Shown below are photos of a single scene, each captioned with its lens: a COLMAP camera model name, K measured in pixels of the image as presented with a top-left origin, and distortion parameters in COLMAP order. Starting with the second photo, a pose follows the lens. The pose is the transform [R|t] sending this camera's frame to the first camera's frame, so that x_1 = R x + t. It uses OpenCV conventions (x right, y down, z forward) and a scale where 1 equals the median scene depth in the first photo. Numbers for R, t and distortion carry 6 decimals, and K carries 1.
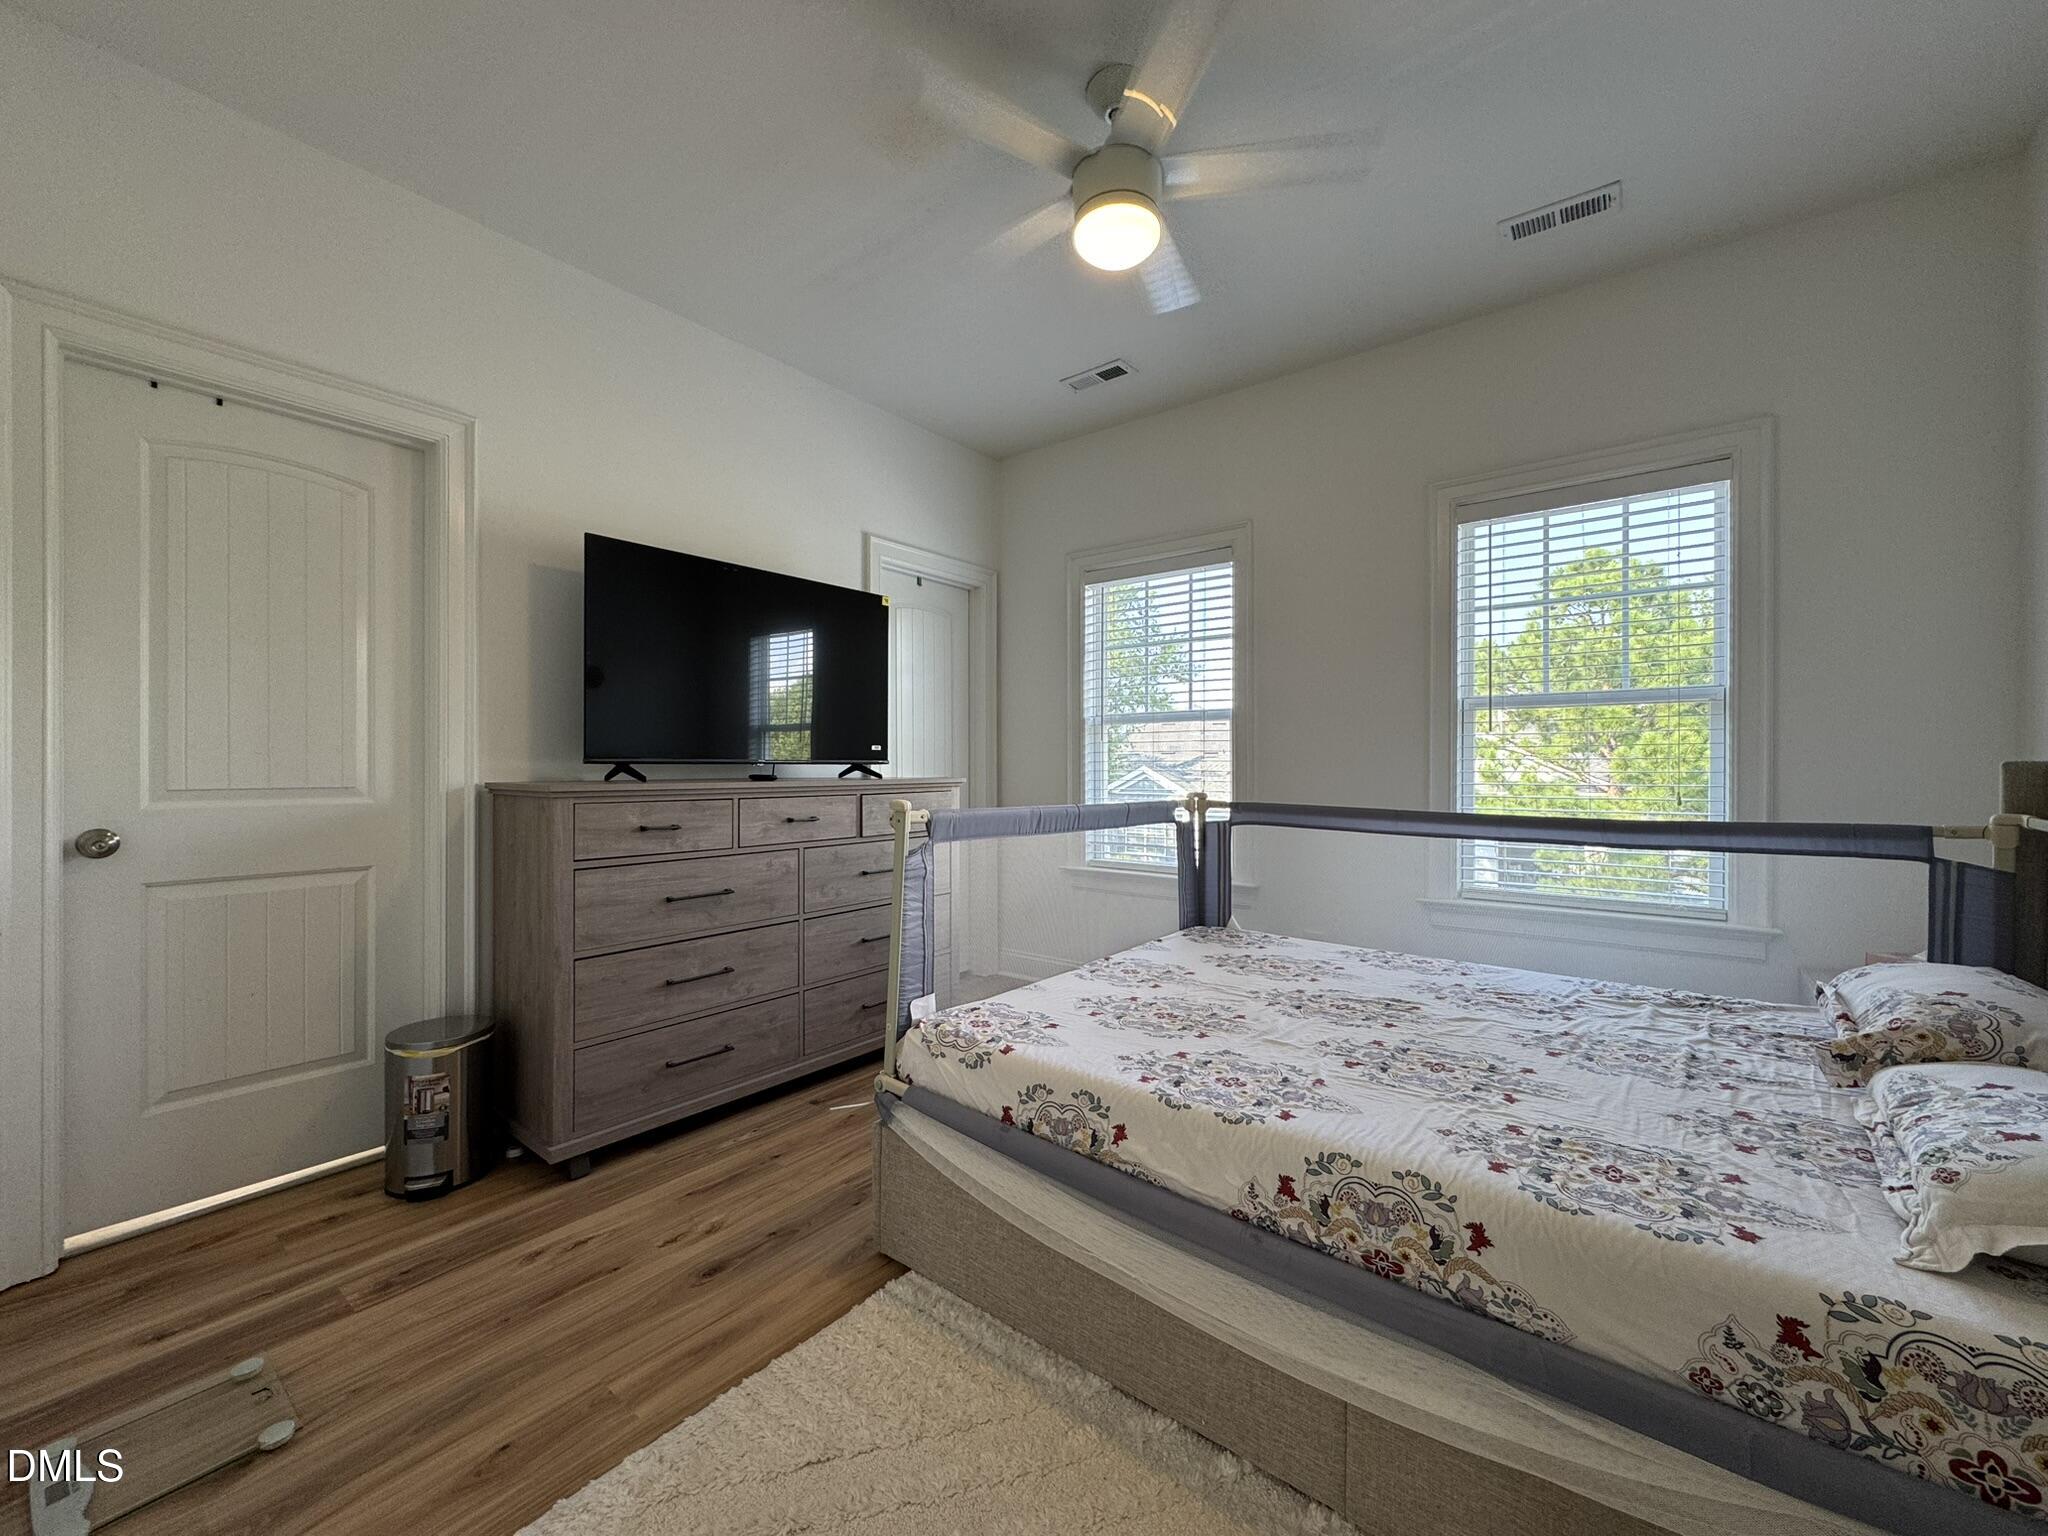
lens RADIAL K [[816.8, 0, 1017.9], [0, 816.8, 772.3], [0, 0, 1]] dist [-0.002856, 0.000358]
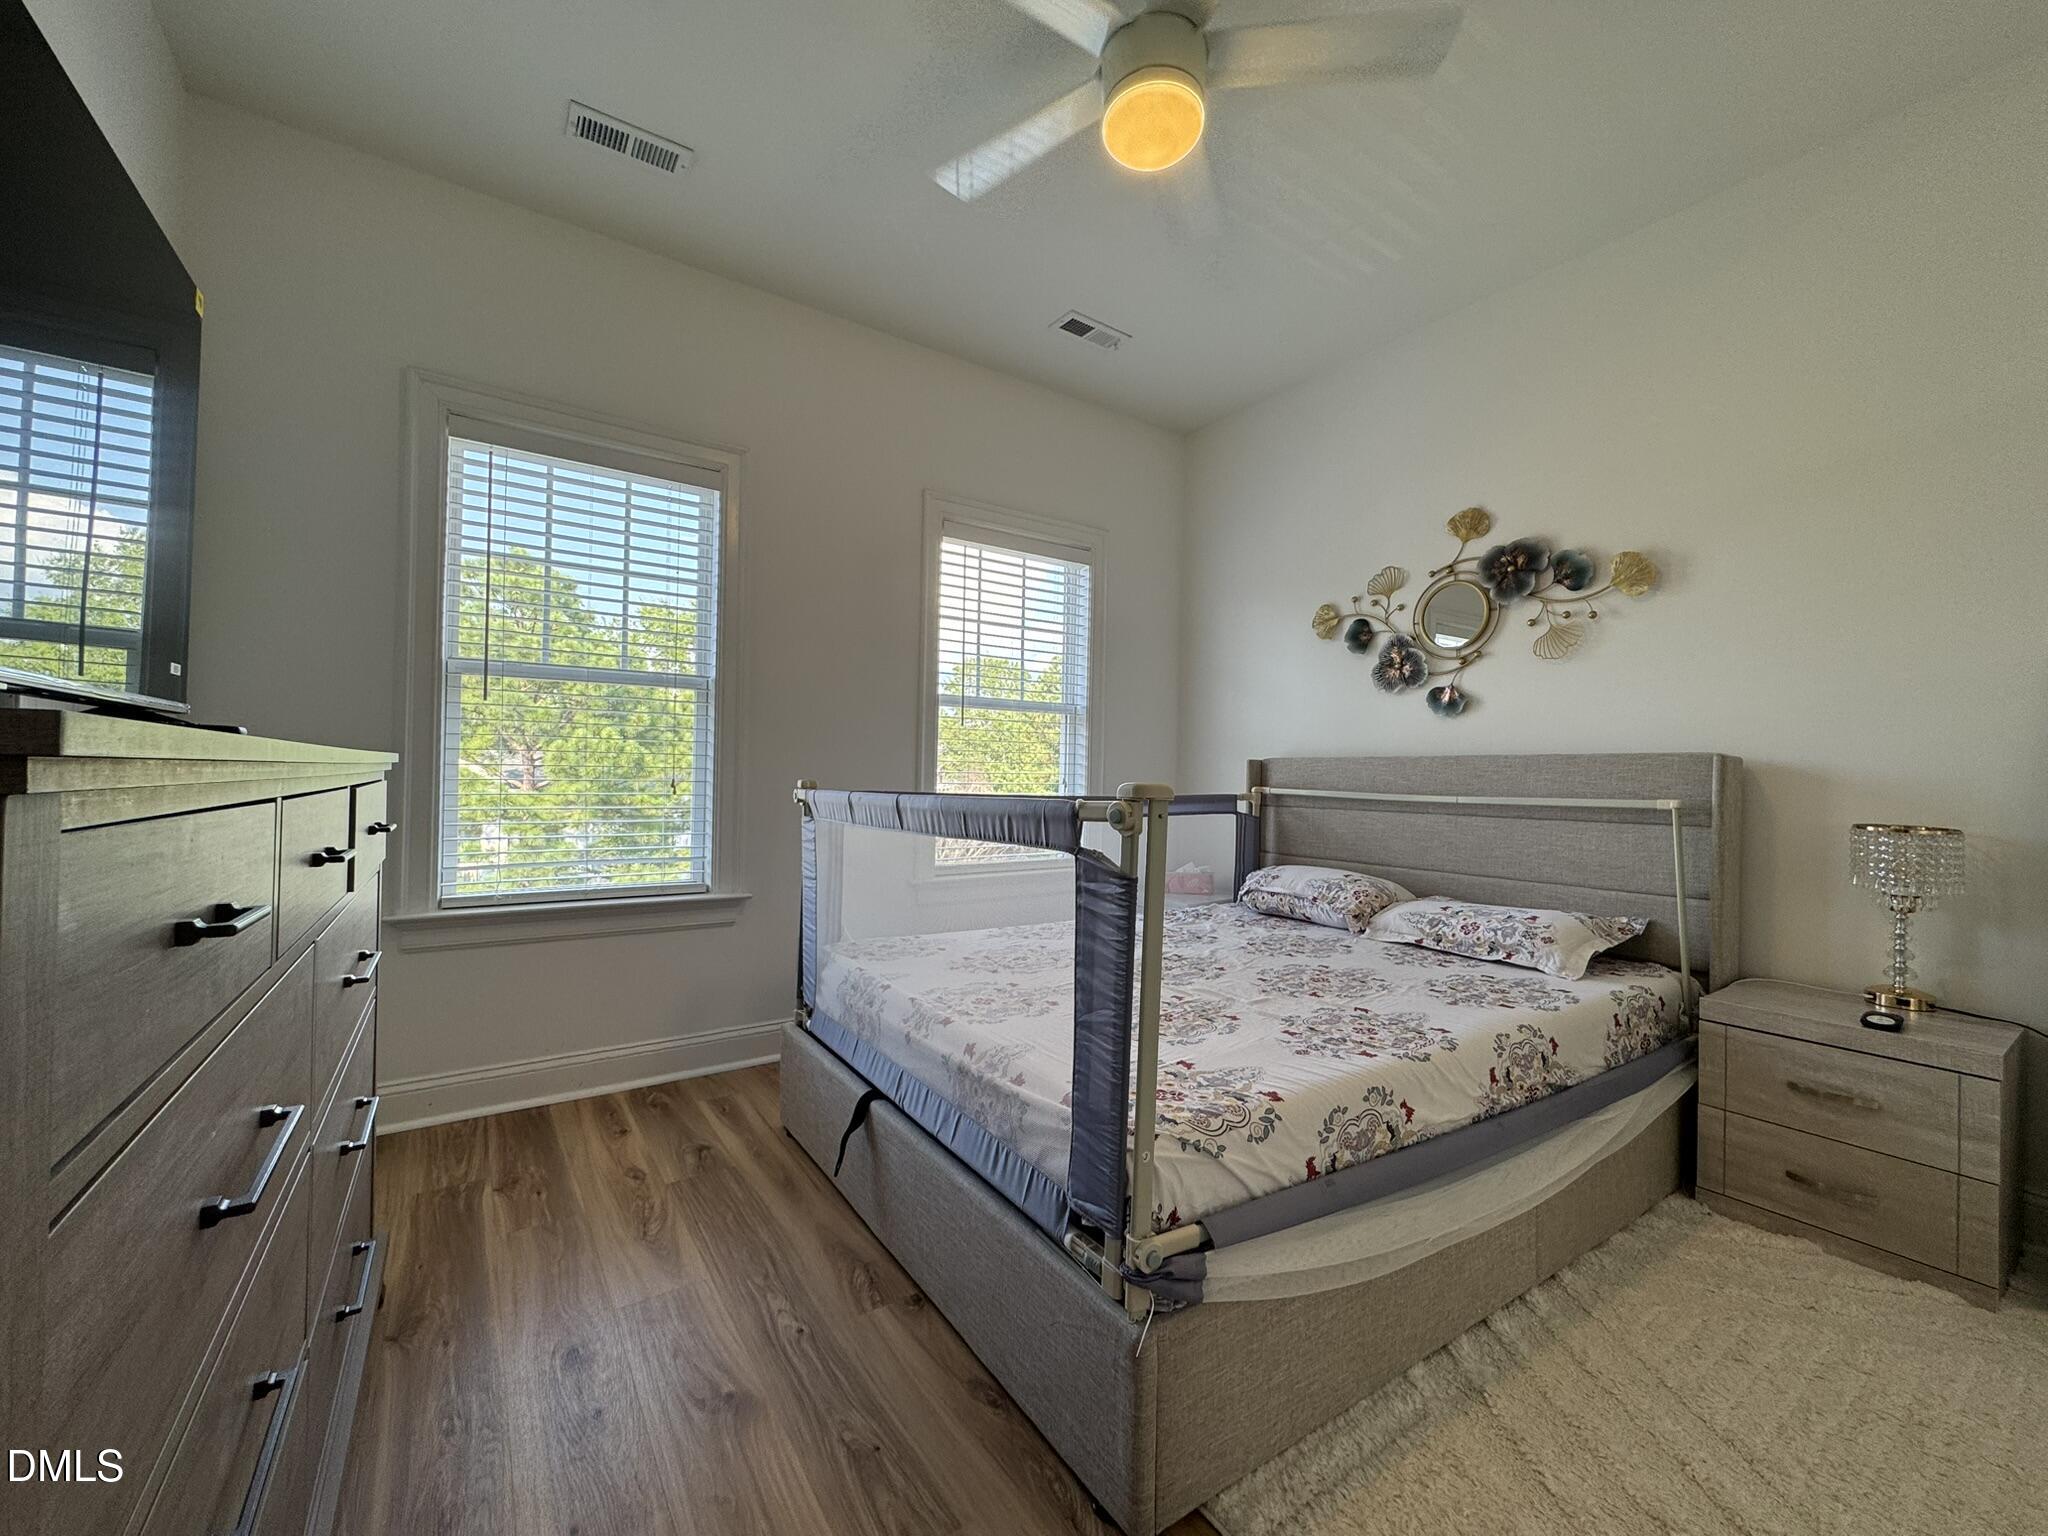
lens RADIAL K [[816.8, 0, 1033.4], [0, 816.8, 764.6], [0, 0, 1]] dist [-0.002856, 0.000358]
pose [[0.292774, 0.014747, 0.956068, -0.850945], [-0.012091, 0.999858, -0.011720, 0.030434], [-0.956105, -0.008128, 0.292911, 1.000847]]
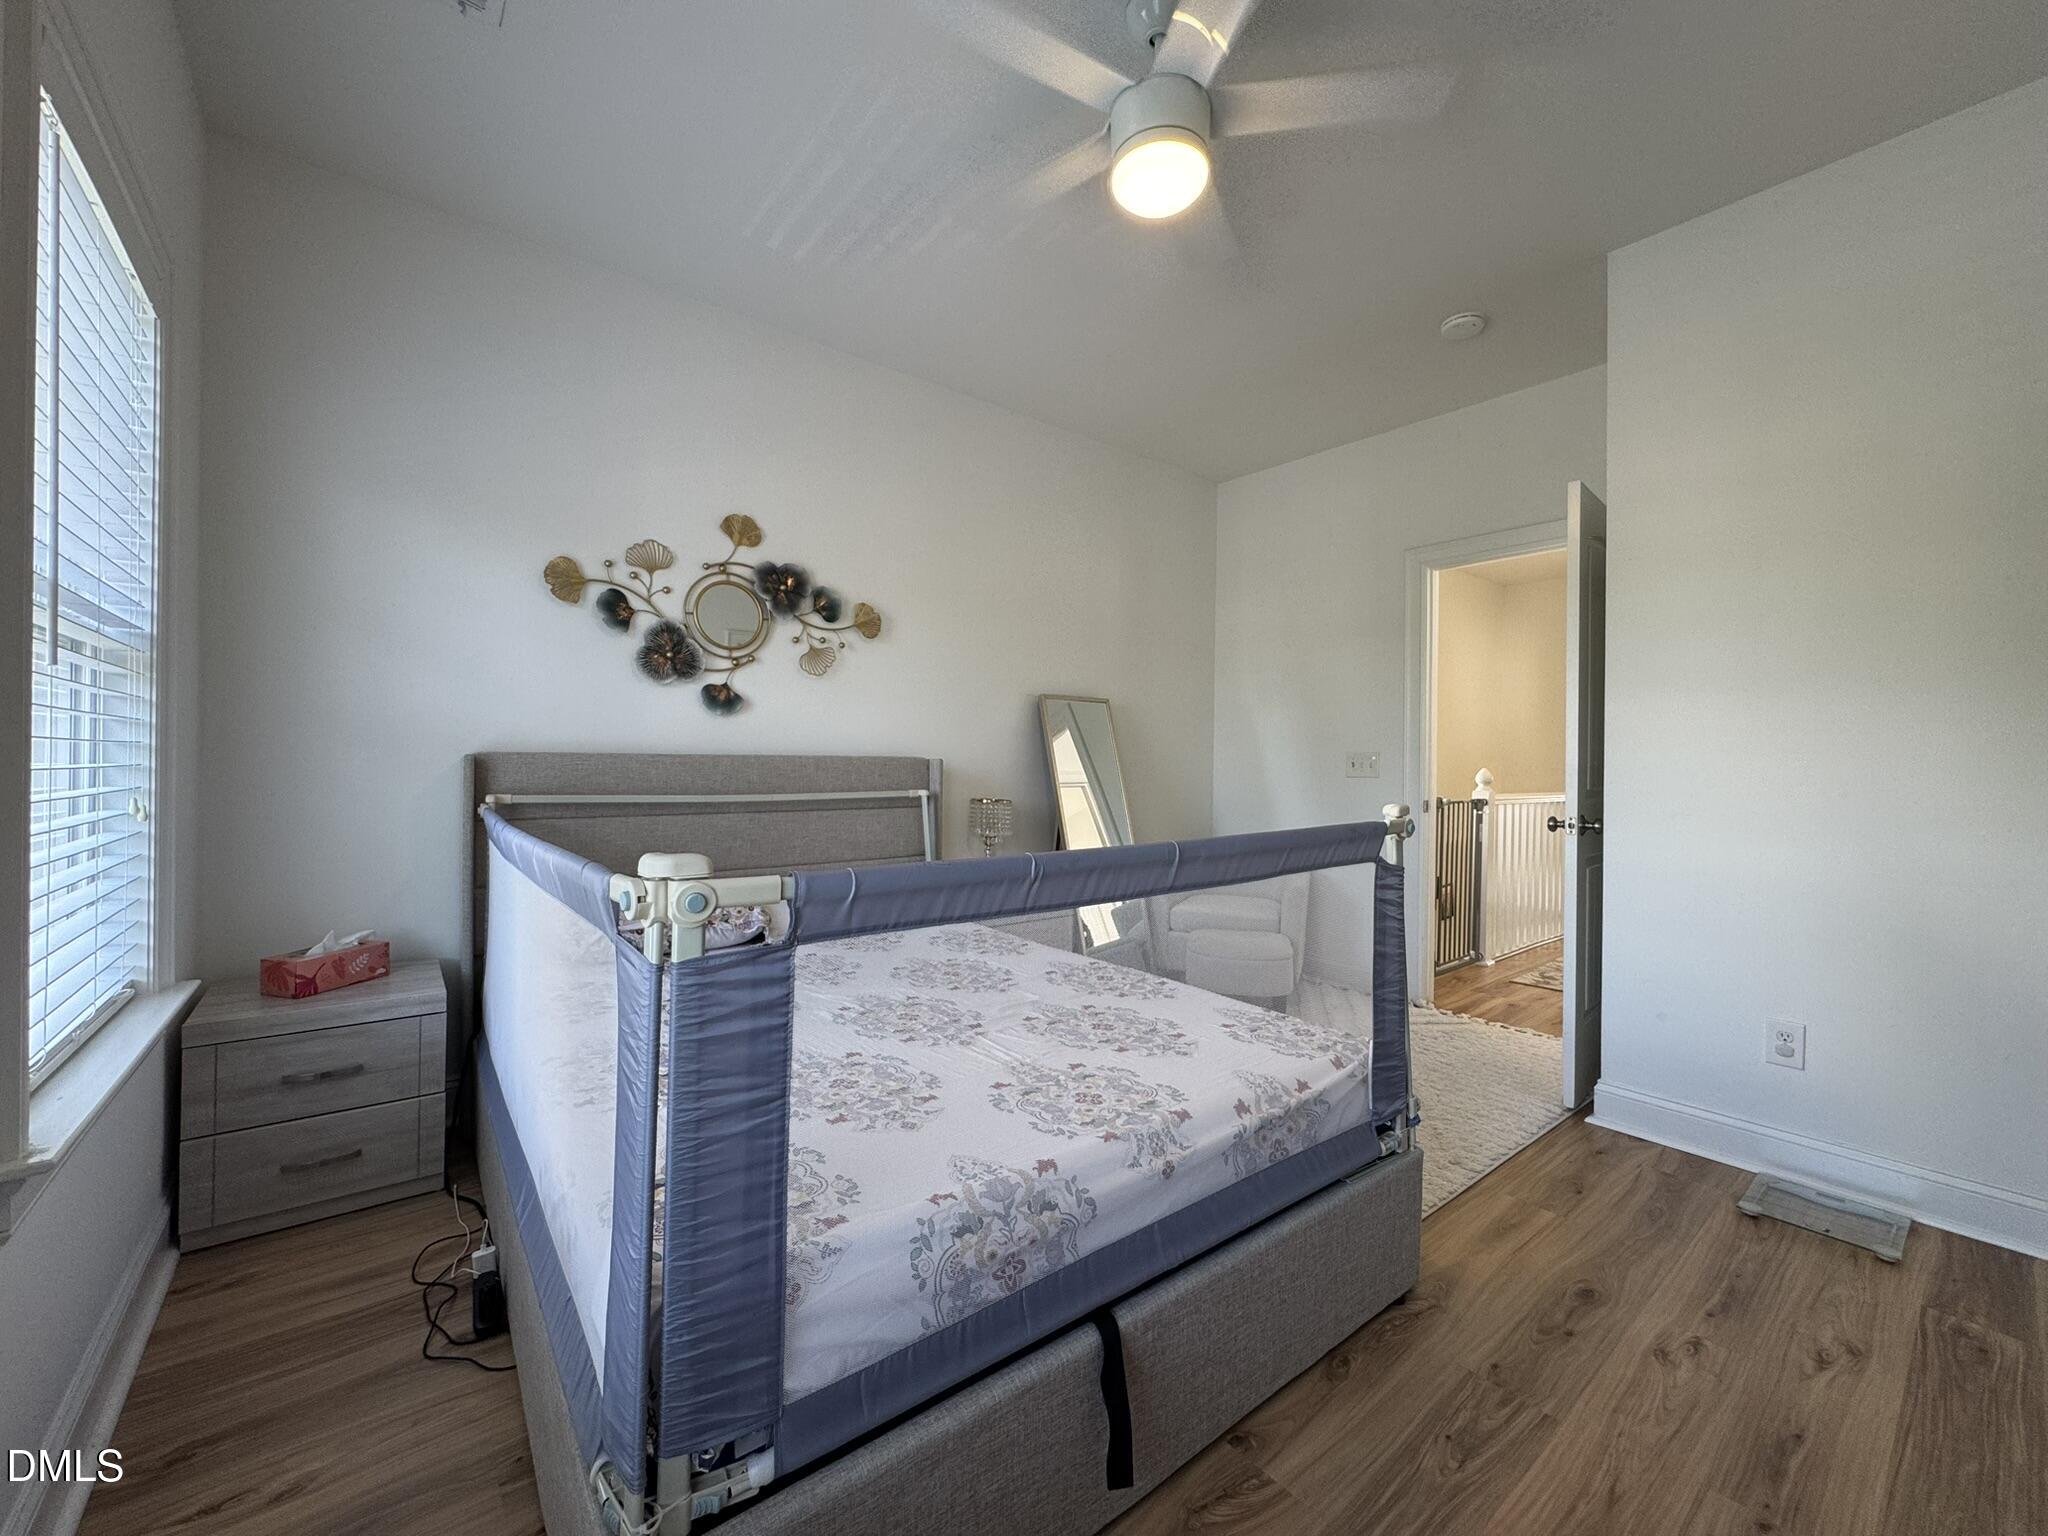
lens RADIAL K [[816.8, 0, 1013.6], [0, 816.8, 764.9], [0, 0, 1]] dist [-0.002856, 0.000358]
pose [[-0.972924, -0.011360, 0.230846, 0.075488], [-0.010151, 0.999928, 0.006426, -0.015116], [-0.230902, 0.003909, -0.972969, 2.237753]]
